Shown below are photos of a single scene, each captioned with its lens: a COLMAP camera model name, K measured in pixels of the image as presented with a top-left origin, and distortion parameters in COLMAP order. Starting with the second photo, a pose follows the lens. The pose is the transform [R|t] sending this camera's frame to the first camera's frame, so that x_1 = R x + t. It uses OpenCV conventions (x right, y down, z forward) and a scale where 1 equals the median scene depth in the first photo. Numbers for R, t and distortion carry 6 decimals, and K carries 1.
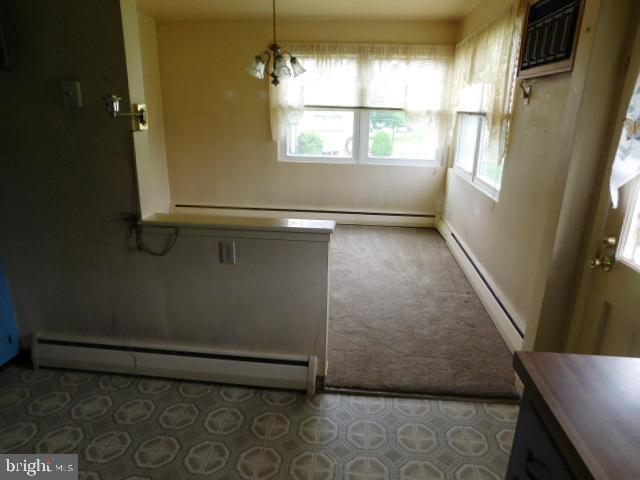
lens RADIAL K [[414.1, 0, 320.0], [0, 414.1, 240.0], [0, 0, 1]] dist [-0.023482, 0.002131]
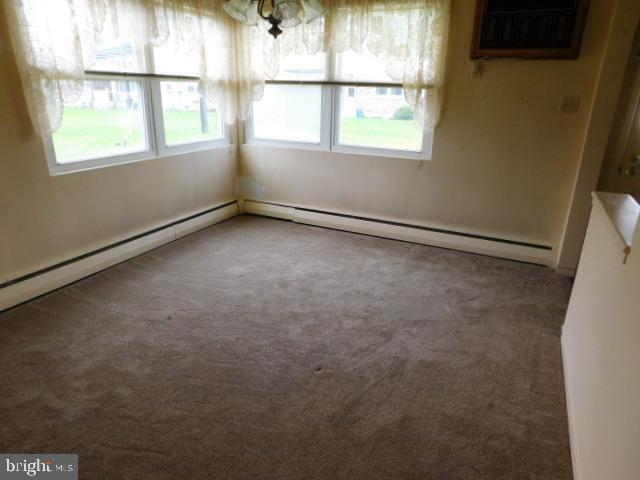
lens RADIAL K [[414.1, 0, 320.0], [0, 414.1, 240.0], [0, 0, 1]] dist [-0.023482, 0.002131]
pose [[0.342984, -0.328907, 0.879876, -0.496912], [0.274257, 0.930945, 0.241089, -0.152051], [-0.898412, 0.158623, 0.409505, 0.503979]]
